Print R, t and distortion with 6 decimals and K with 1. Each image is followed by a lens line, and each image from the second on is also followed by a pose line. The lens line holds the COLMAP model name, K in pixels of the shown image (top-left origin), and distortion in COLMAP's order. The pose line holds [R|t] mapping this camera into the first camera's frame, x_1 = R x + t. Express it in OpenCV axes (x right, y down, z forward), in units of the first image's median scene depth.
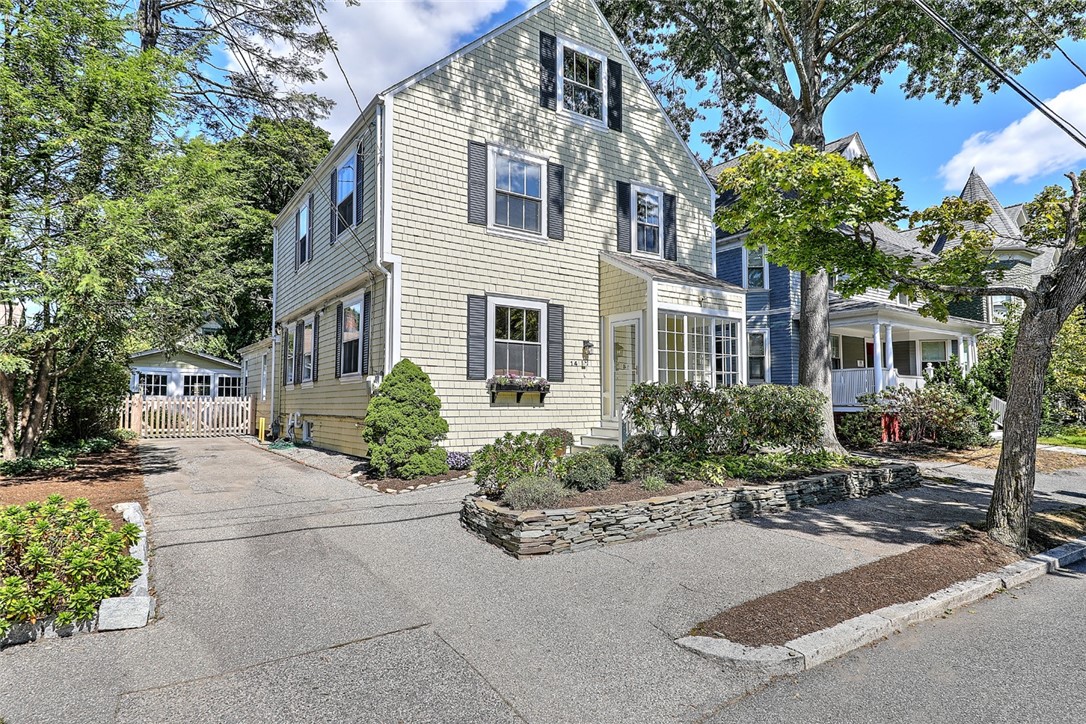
lens RADIAL K [[572.1, 0, 545.3], [0, 572.1, 362.0], [0, 0, 1]] dist [0.003550, 0.000387]
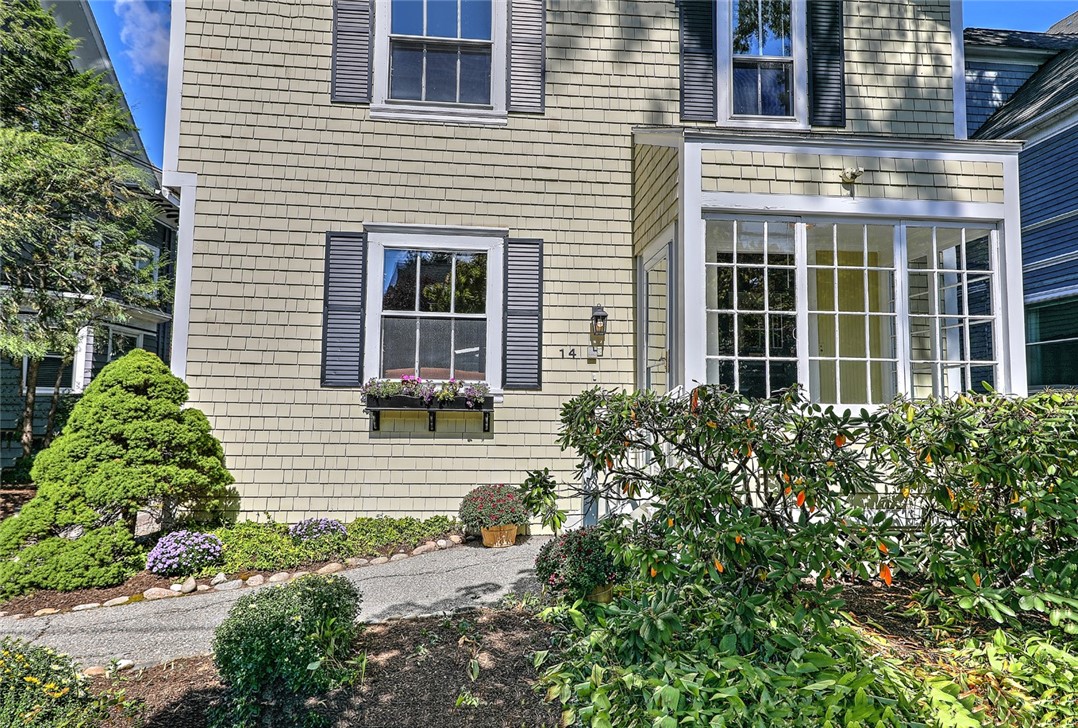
lens RADIAL K [[567.9, 0, 536.6], [0, 567.9, 362.6], [0, 0, 1]] dist [0.003550, 0.000387]
pose [[0.872227, -0.026100, -0.488404, 0.290884], [0.021946, 0.999658, -0.014229, 0.018510], [0.488609, 0.001693, 0.872501, 0.600119]]
